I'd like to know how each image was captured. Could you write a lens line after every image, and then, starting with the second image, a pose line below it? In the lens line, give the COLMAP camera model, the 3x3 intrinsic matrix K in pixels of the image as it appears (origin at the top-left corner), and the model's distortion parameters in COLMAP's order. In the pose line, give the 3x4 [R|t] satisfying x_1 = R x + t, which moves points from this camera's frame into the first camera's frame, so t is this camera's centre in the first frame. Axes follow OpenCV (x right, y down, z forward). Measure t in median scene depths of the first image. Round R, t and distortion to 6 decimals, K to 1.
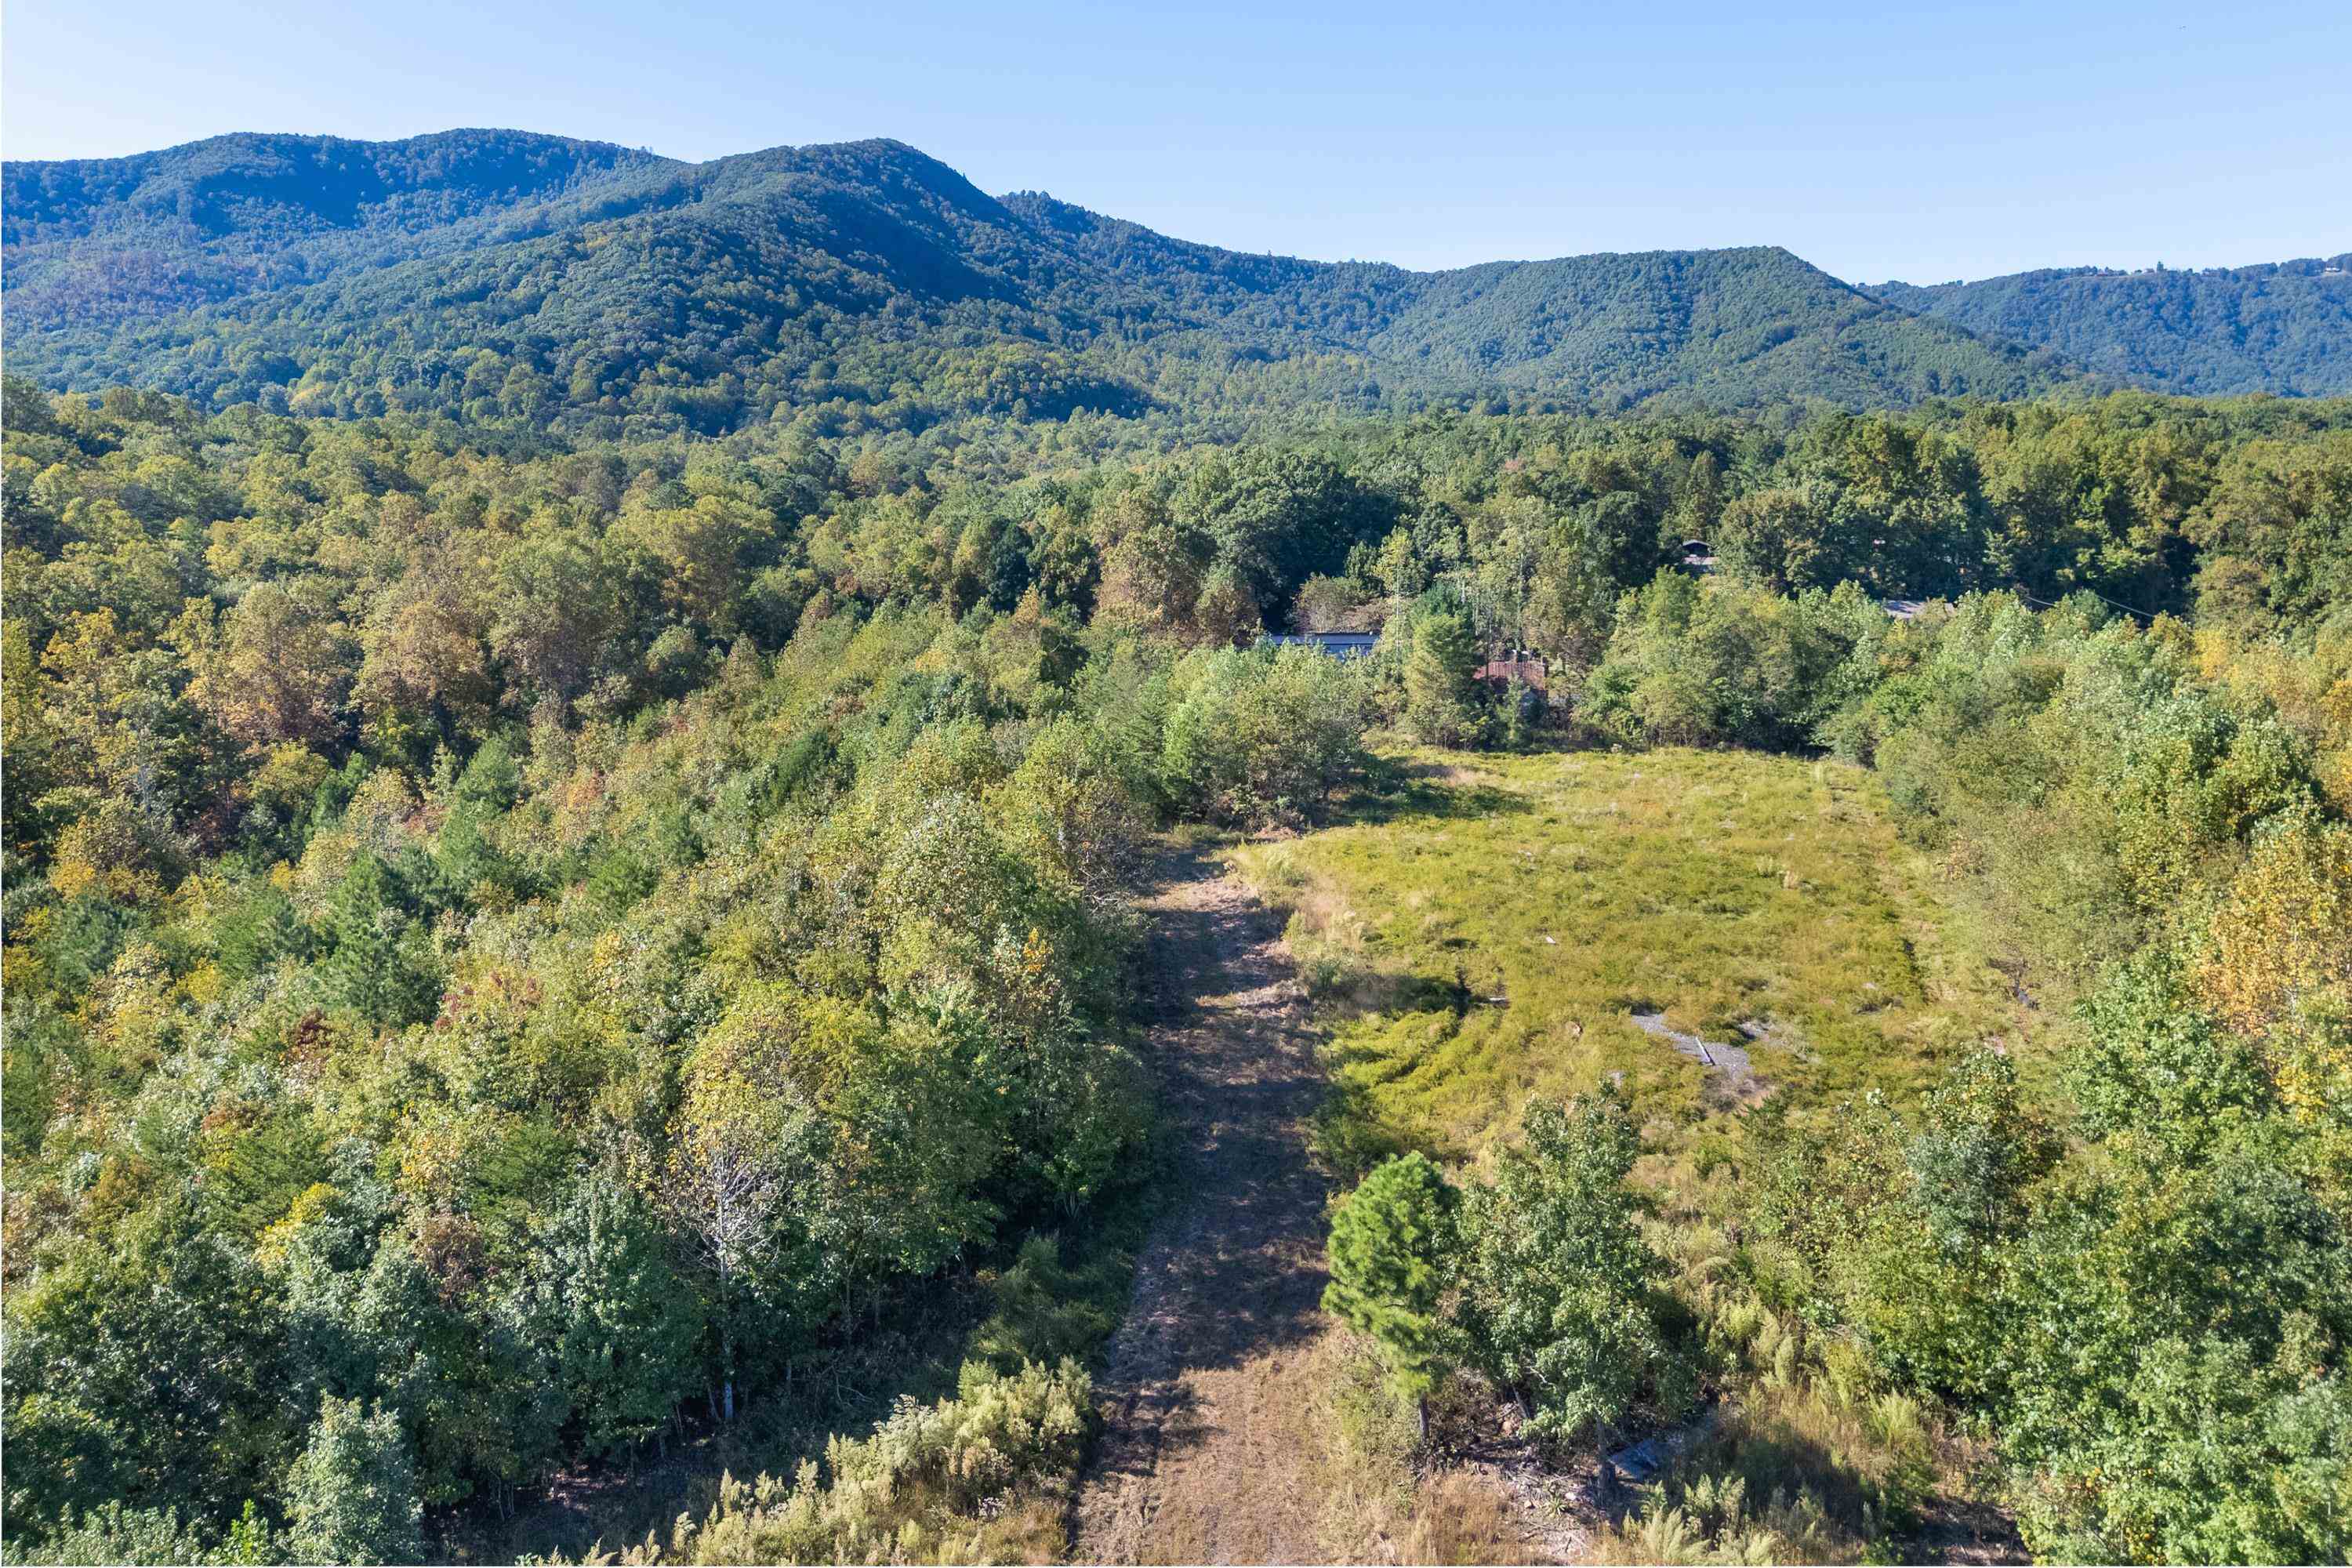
lens RADIAL K [[1716.5, 0, 1186.4], [0, 1716.5, 689.8], [0, 0, 1]] dist [0.084207, -0.090286]
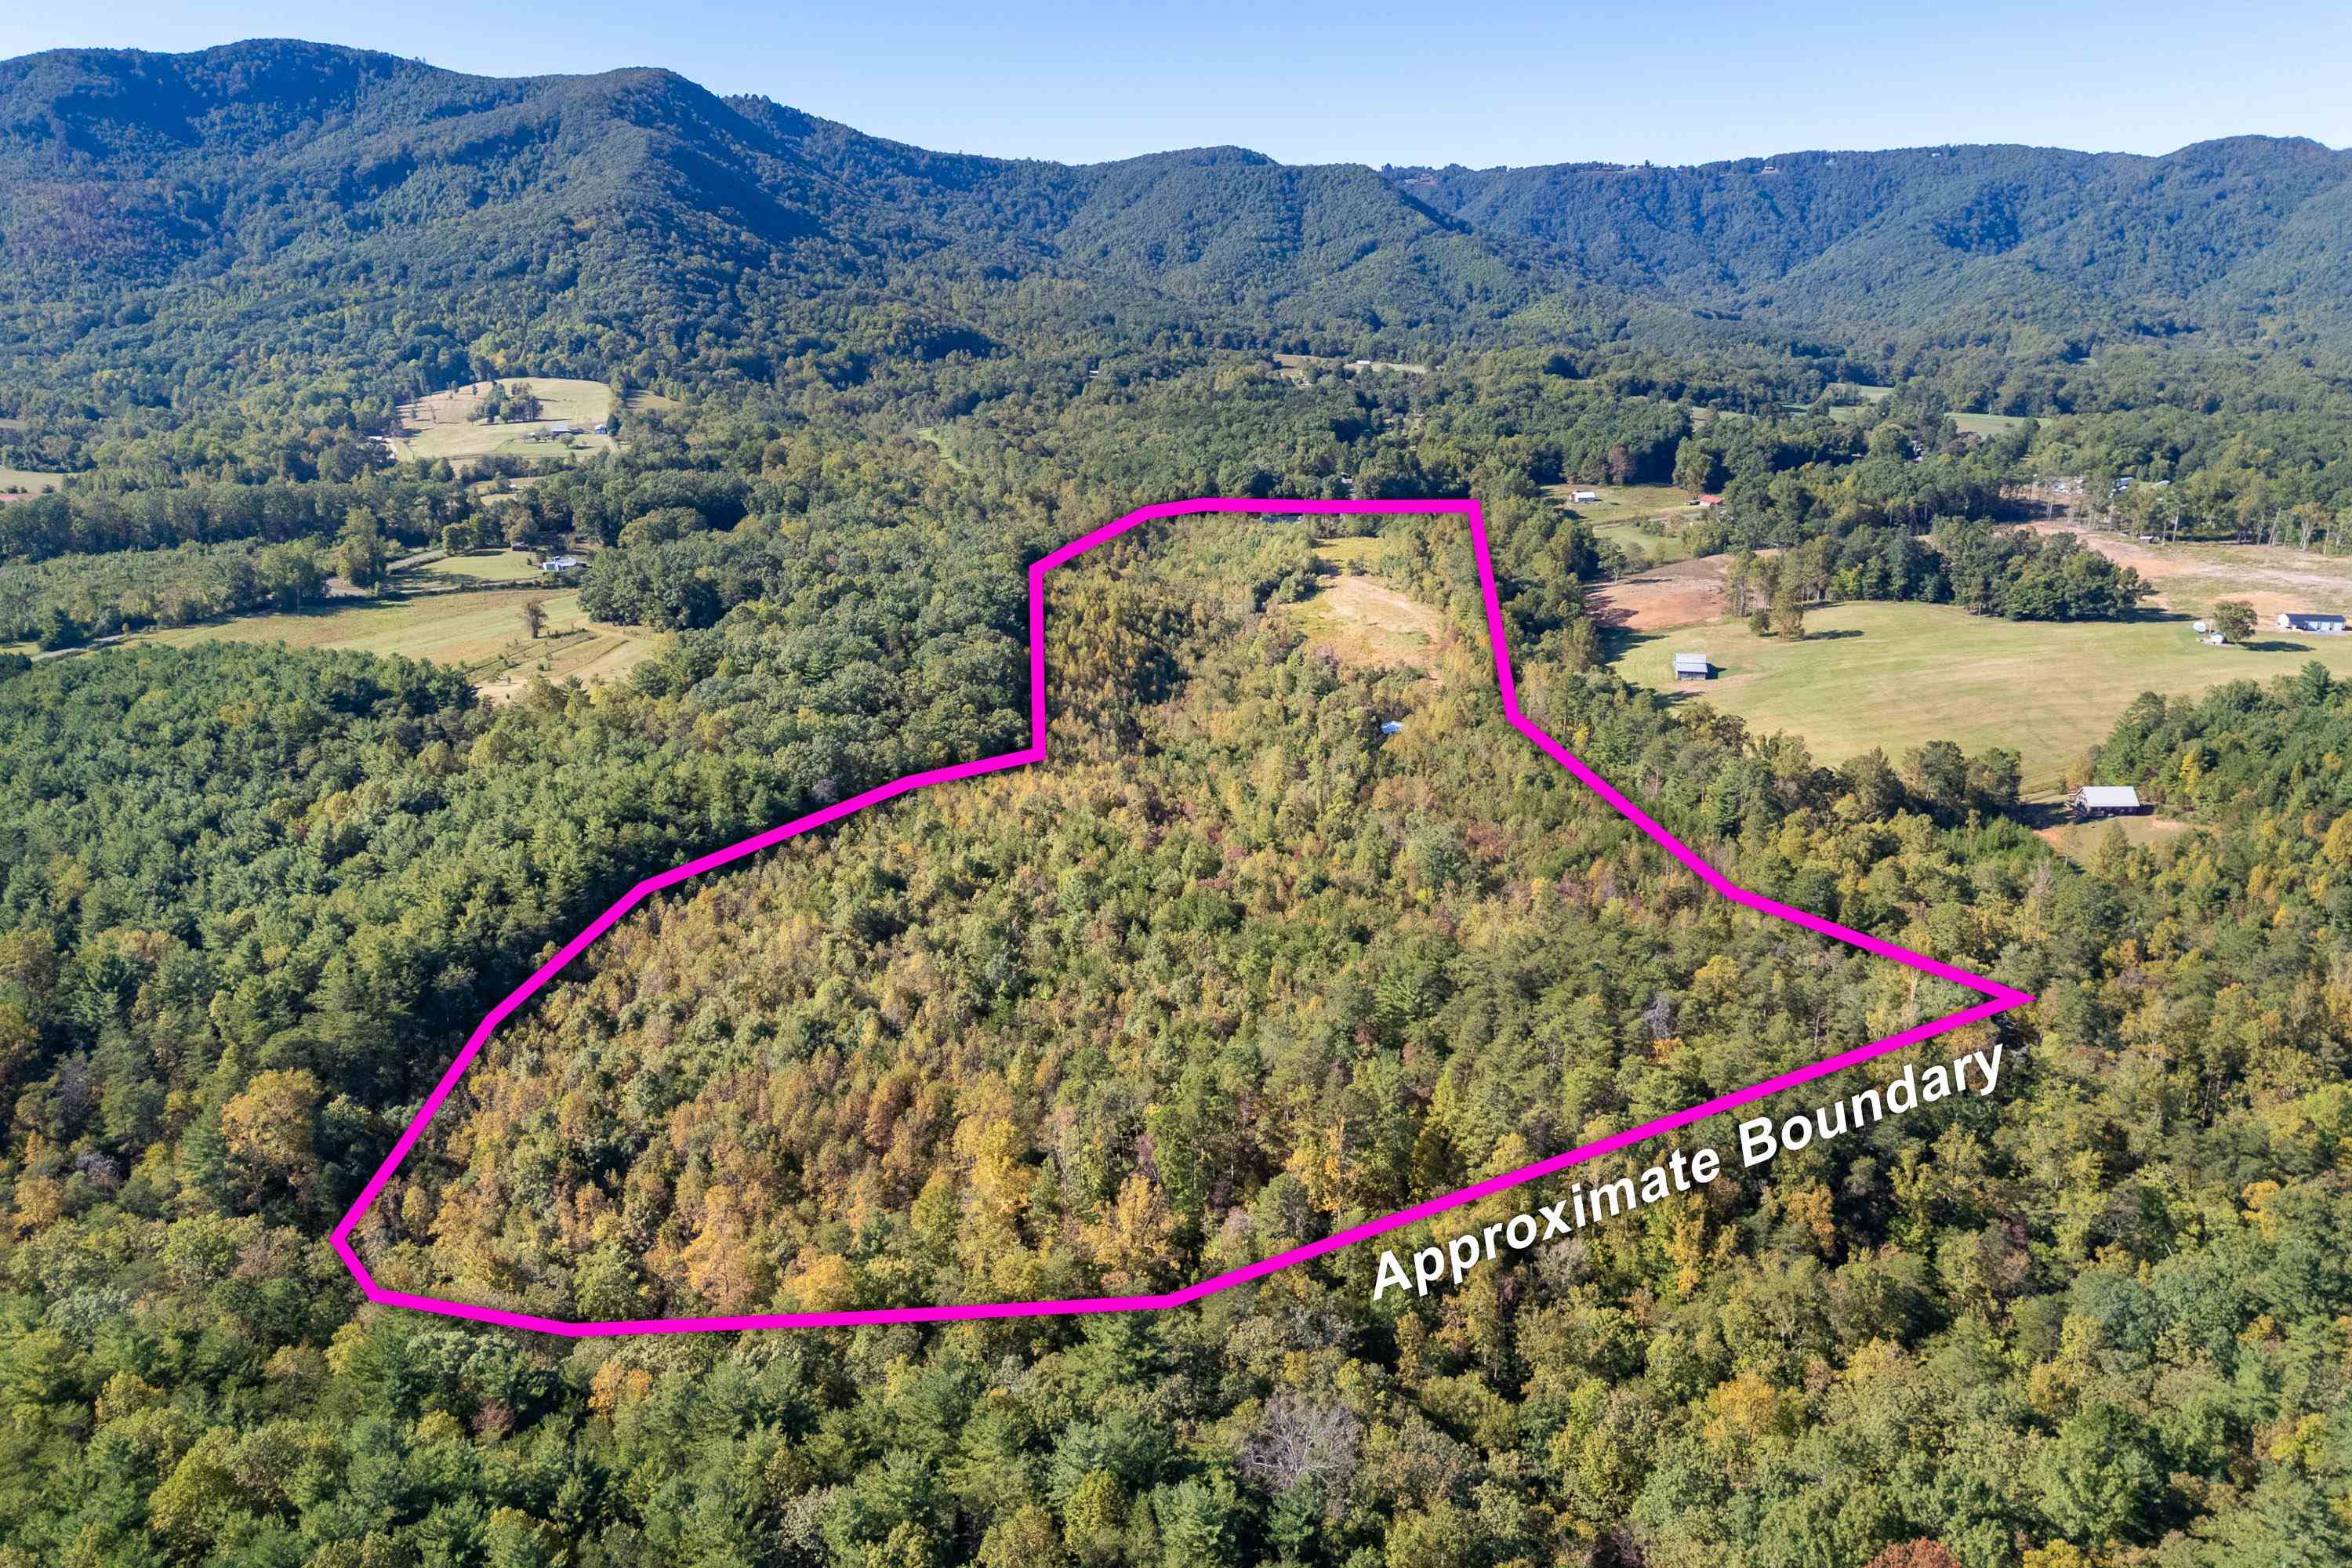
lens RADIAL K [[1704.7, 0, 1176.0], [0, 1704.7, 784.0], [0, 0, 1]] dist [0.067516, -0.051007]
pose [[0.975792, -0.063899, 0.209159, -0.237576], [0.031181, 0.987243, 0.156139, -0.009480], [-0.216467, -0.145837, 0.965336, -0.692794]]
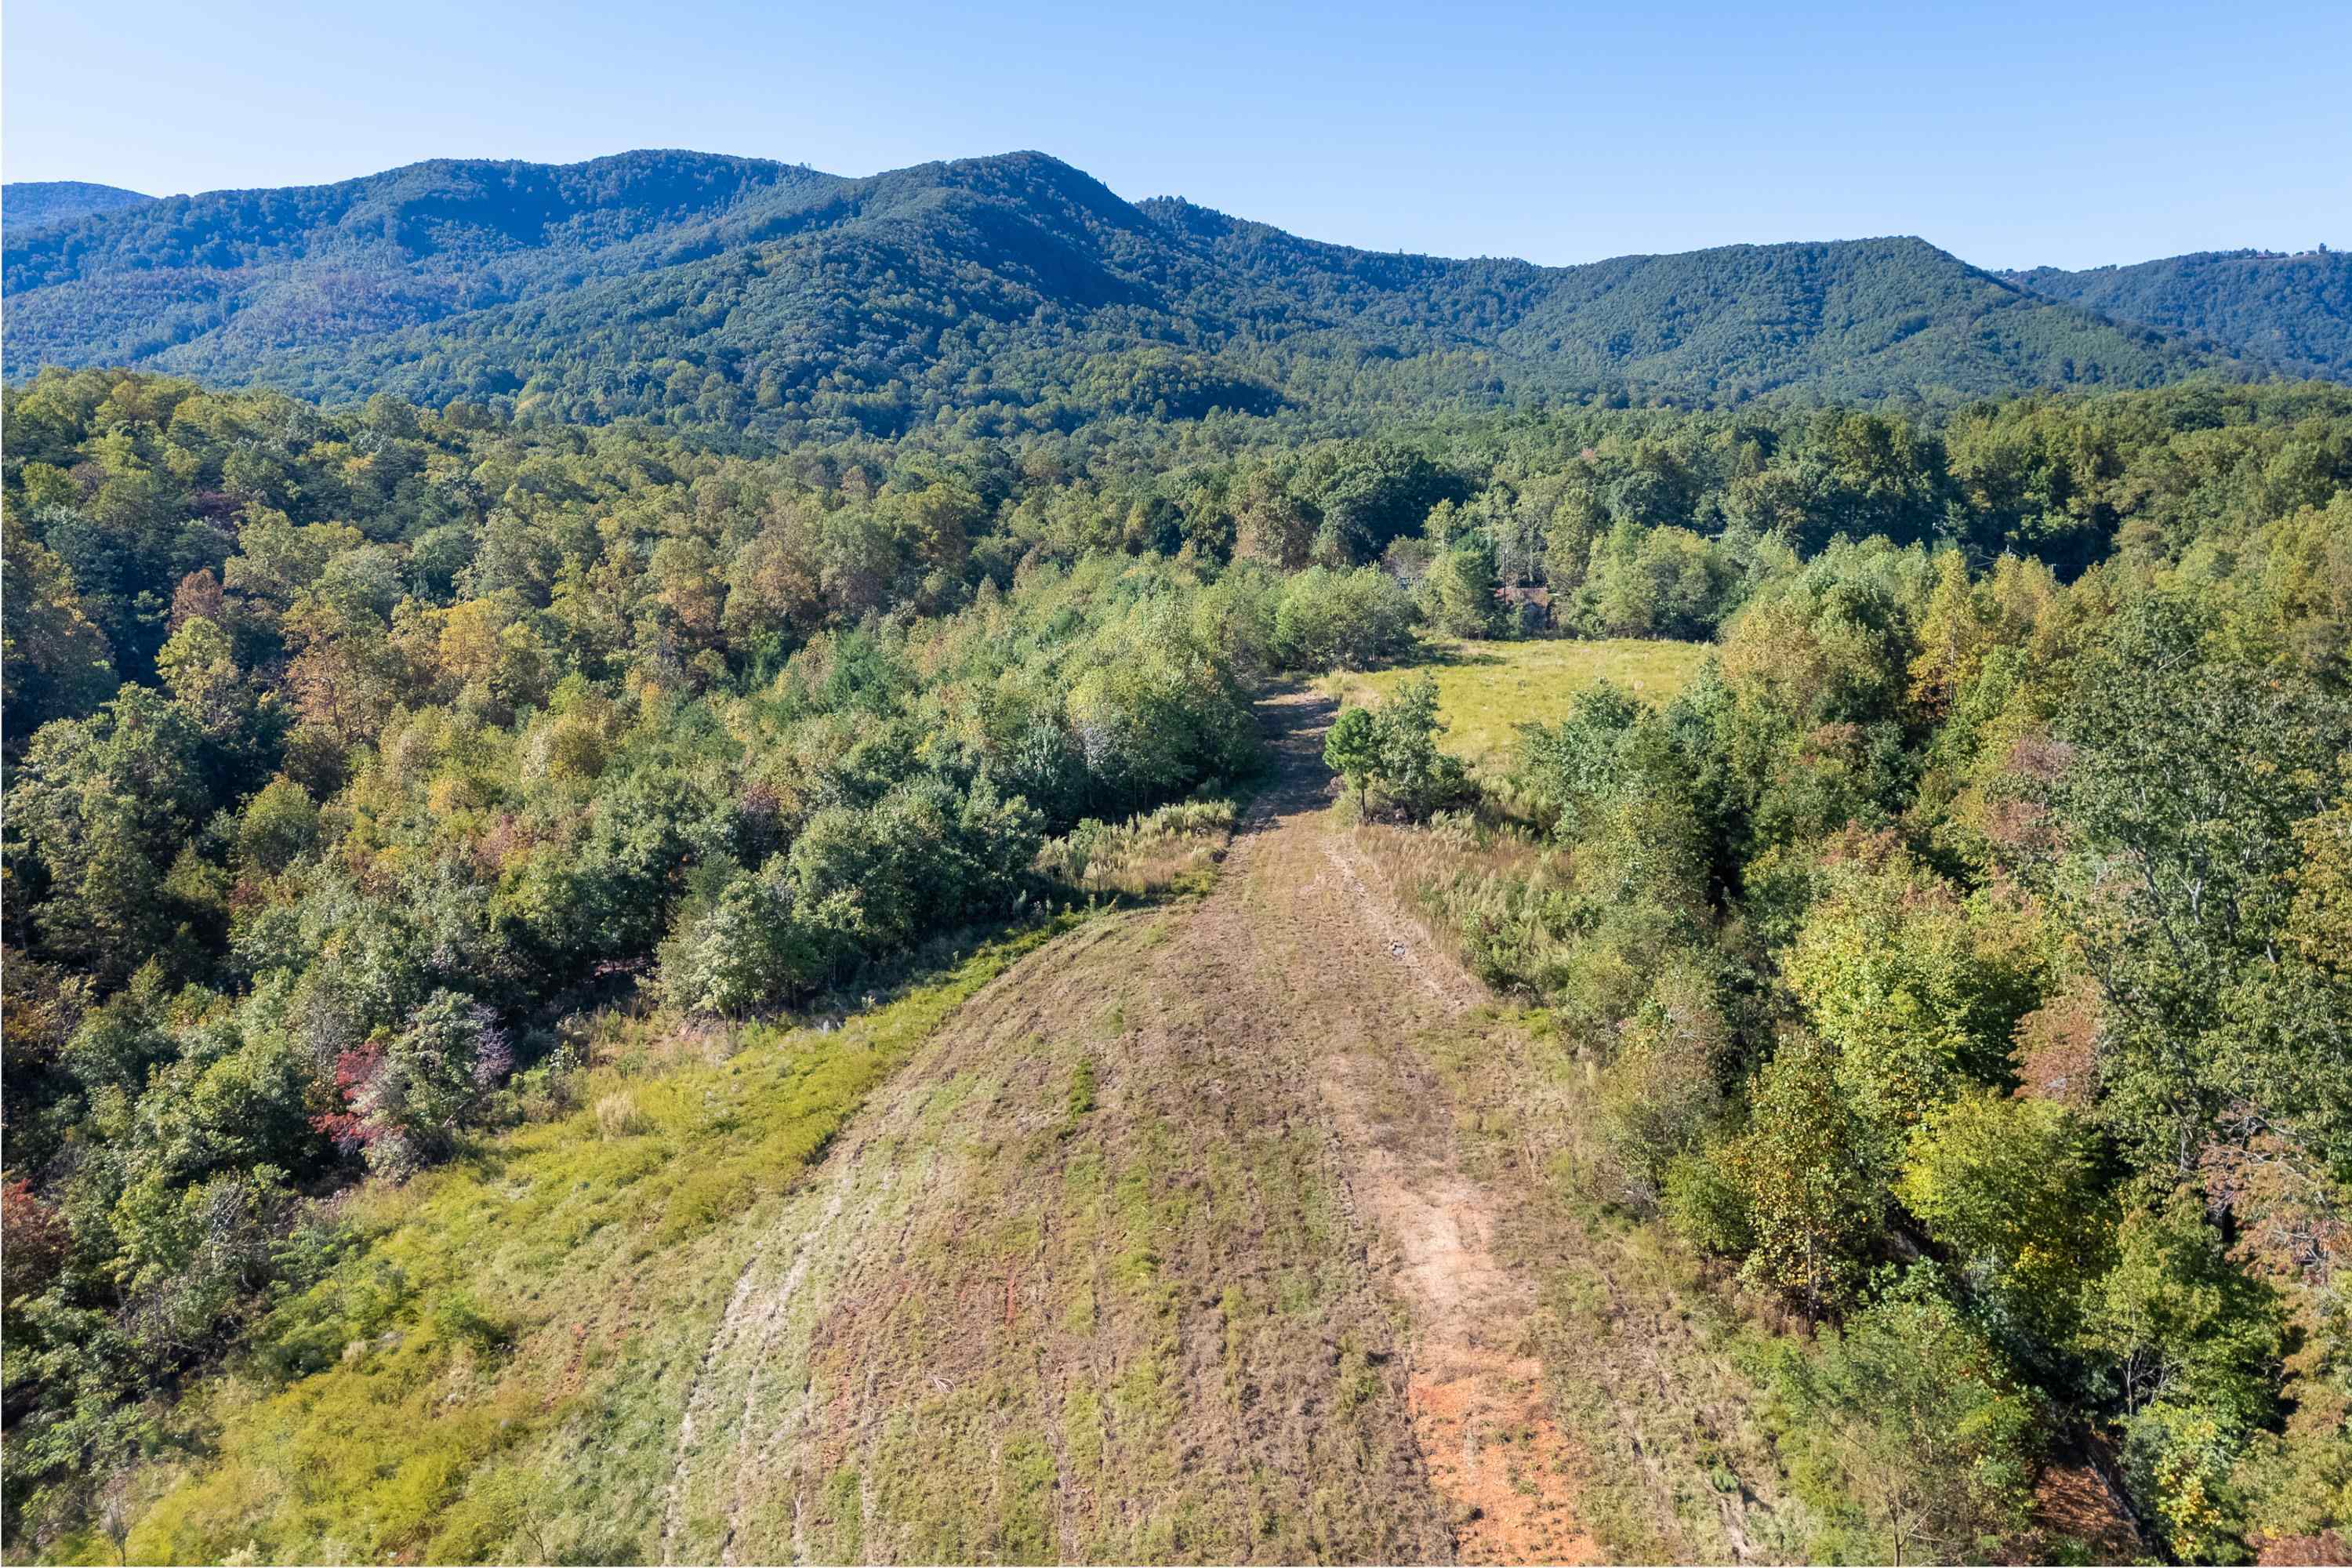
lens RADIAL K [[1716.5, 0, 1186.4], [0, 1716.5, 689.8], [0, 0, 1]] dist [0.084207, -0.090286]
pose [[0.997001, 0.001523, -0.077374, 0.003349], [-0.001391, 0.999997, 0.001760, 0.011227], [0.077377, -0.001647, 0.997001, -0.075803]]
